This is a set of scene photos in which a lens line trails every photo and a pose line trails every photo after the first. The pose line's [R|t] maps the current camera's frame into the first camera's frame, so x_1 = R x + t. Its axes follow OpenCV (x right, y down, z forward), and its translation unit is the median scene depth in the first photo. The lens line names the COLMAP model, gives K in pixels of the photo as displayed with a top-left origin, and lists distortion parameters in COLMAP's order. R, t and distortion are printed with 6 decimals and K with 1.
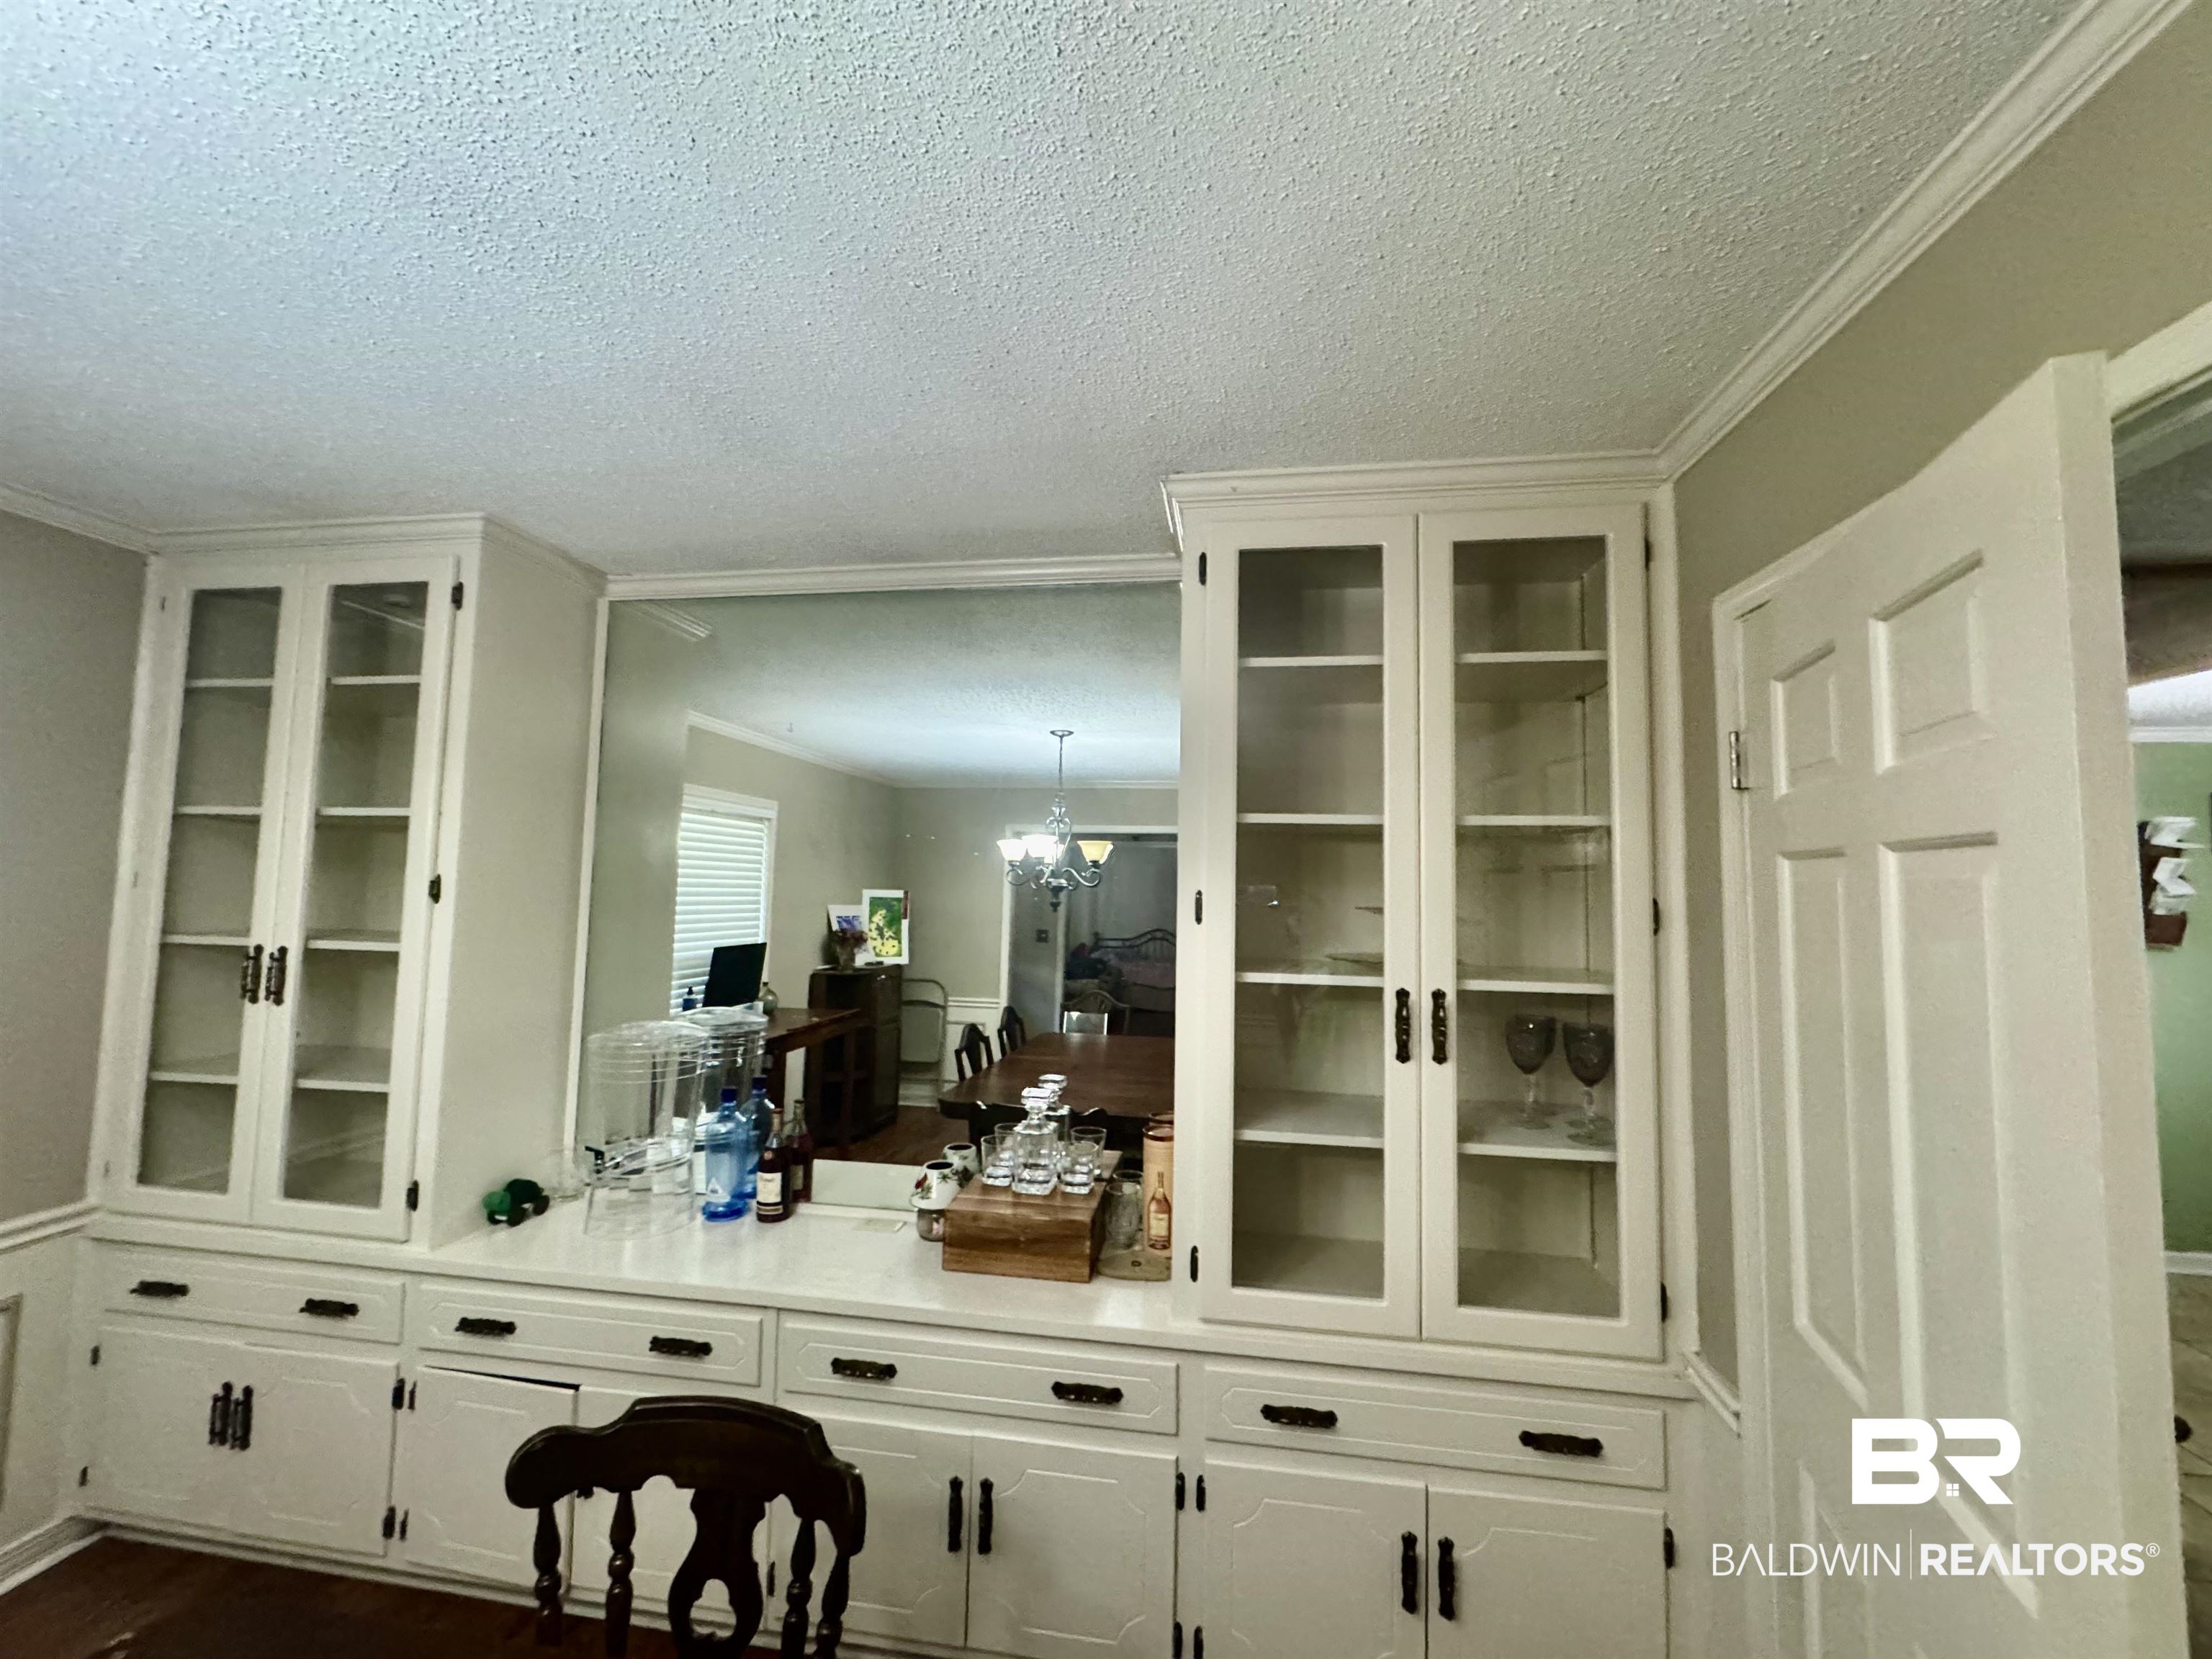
lens RADIAL K [[886.7, 0, 1104.3], [0, 886.7, 828.1], [0, 0, 1]] dist [-0.001273, 0.000275]
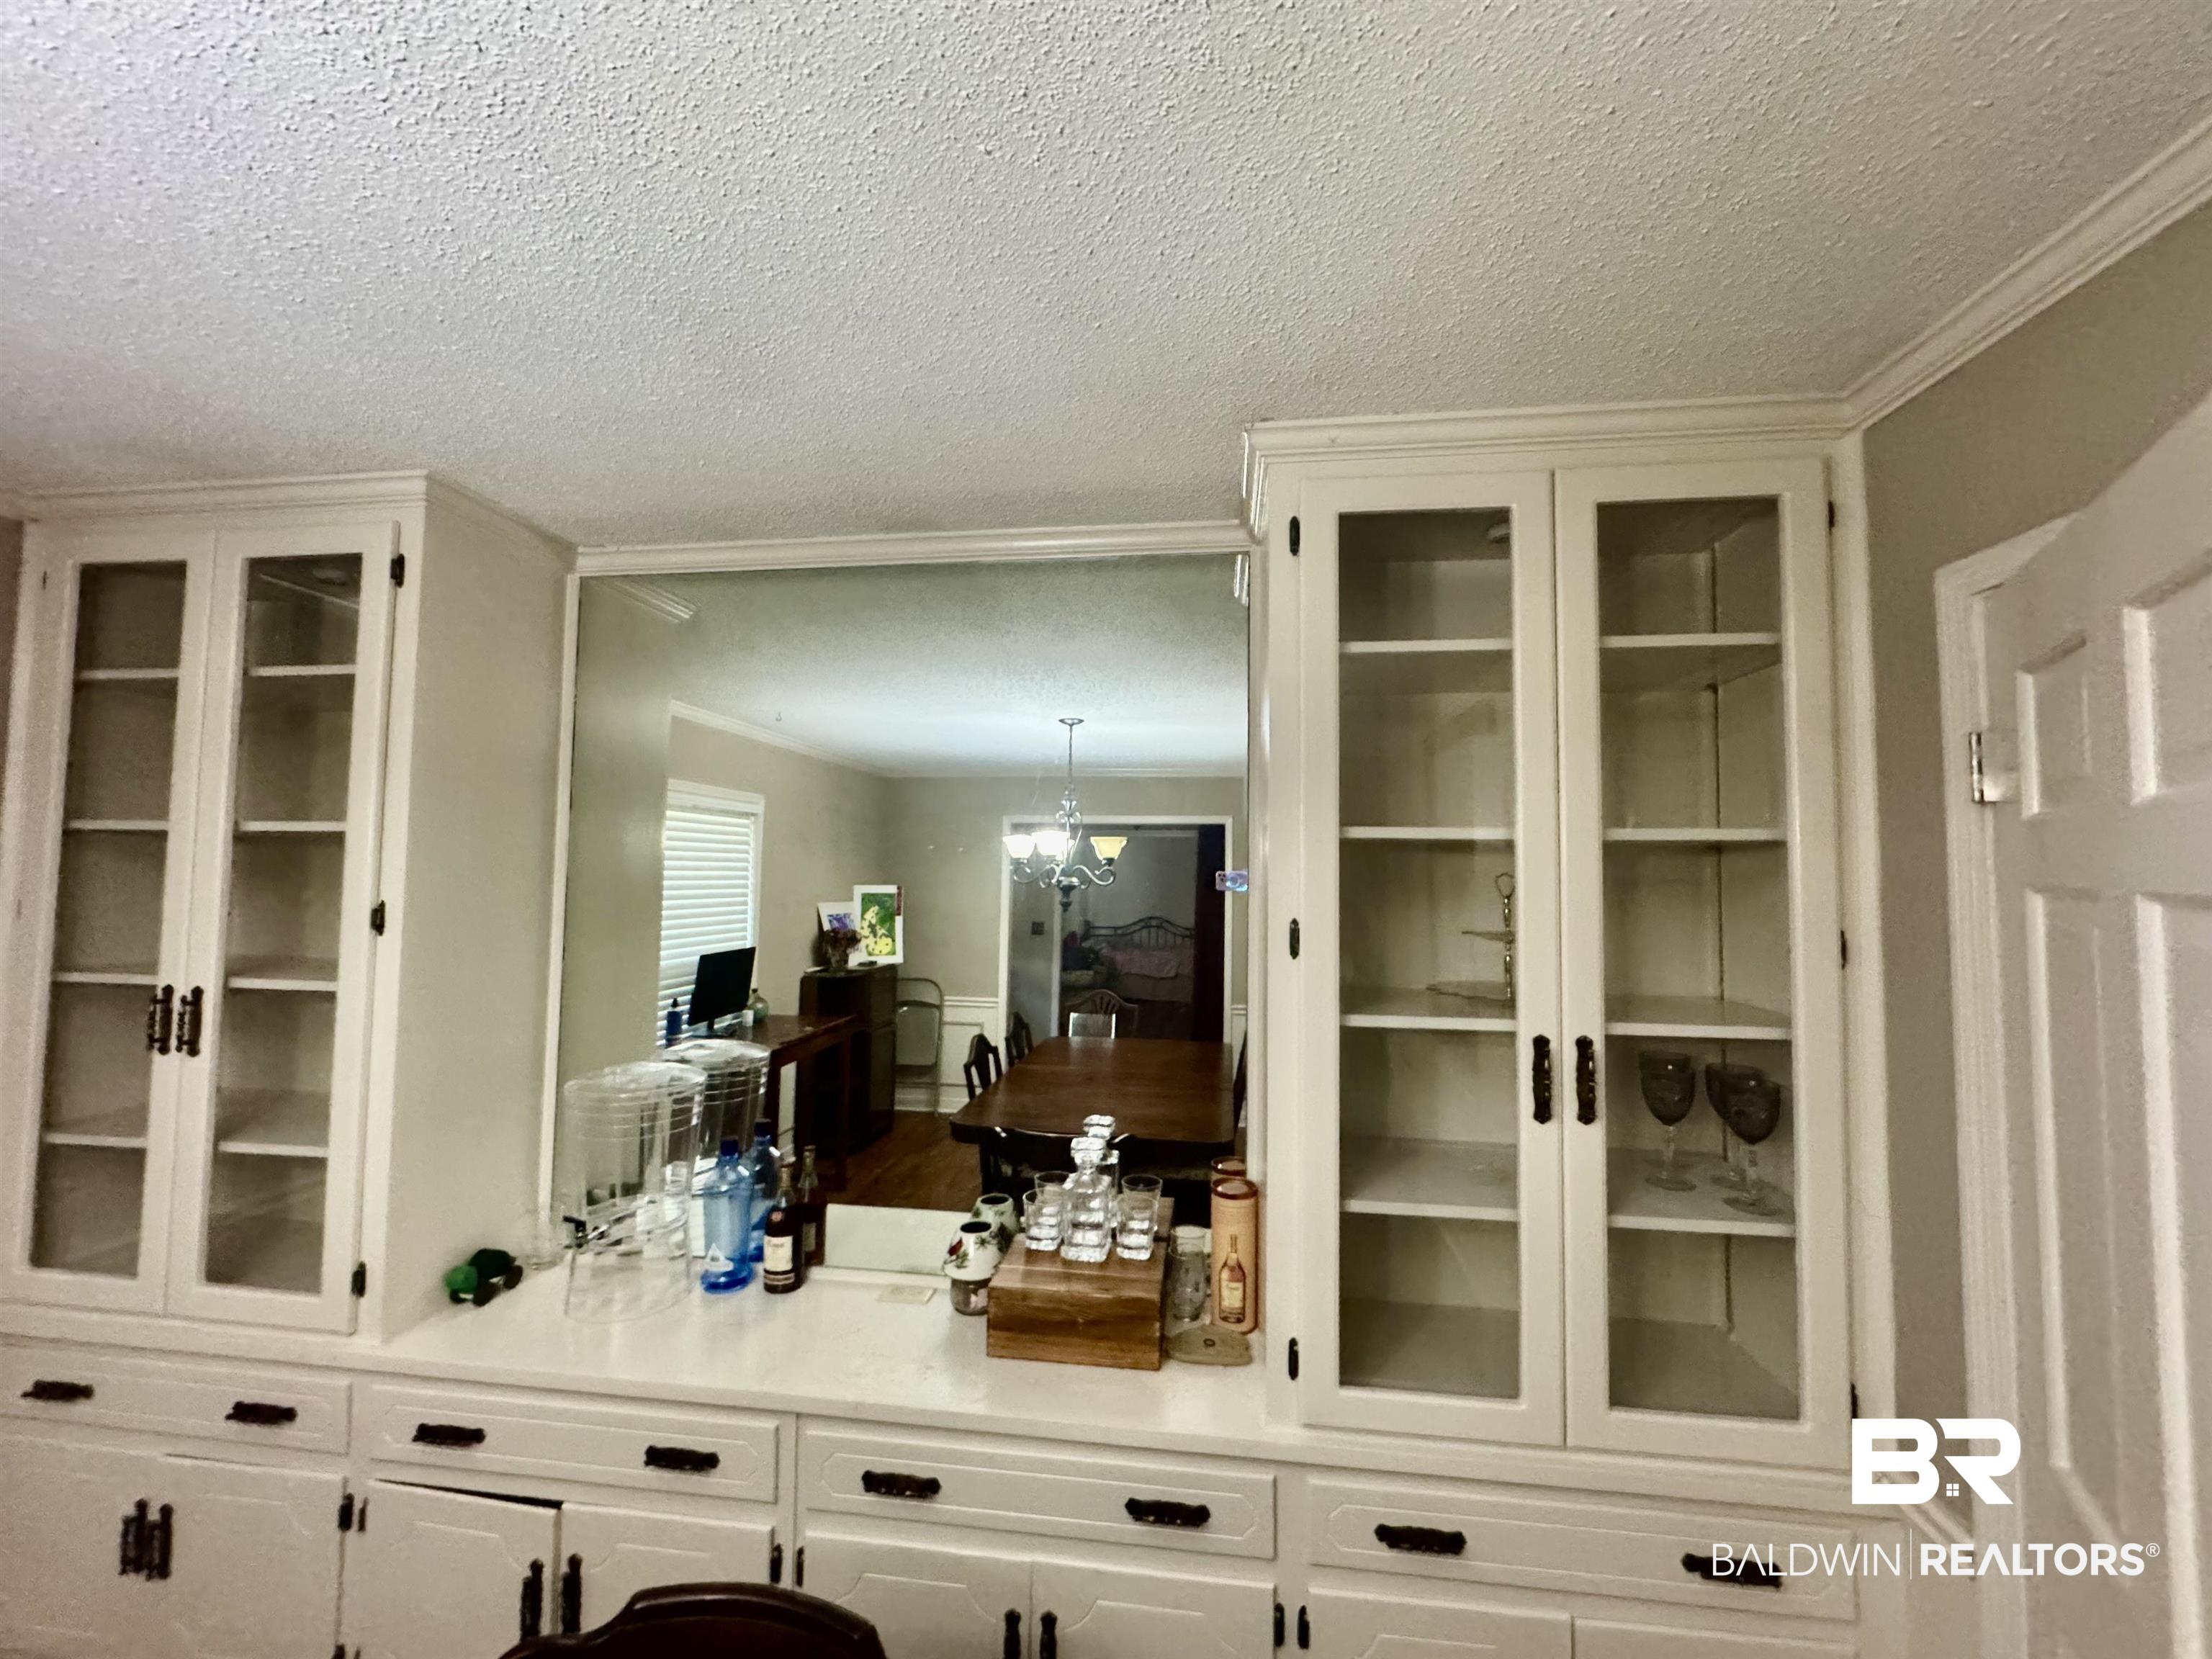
lens RADIAL K [[886.7, 0, 1102.2], [0, 886.7, 826.1], [0, 0, 1]] dist [-0.001273, 0.000275]
pose [[0.999716, -0.007471, 0.022609, -0.083331], [0.007037, 0.999791, 0.019209, -0.031361], [-0.022748, -0.019045, 0.999560, 0.142647]]
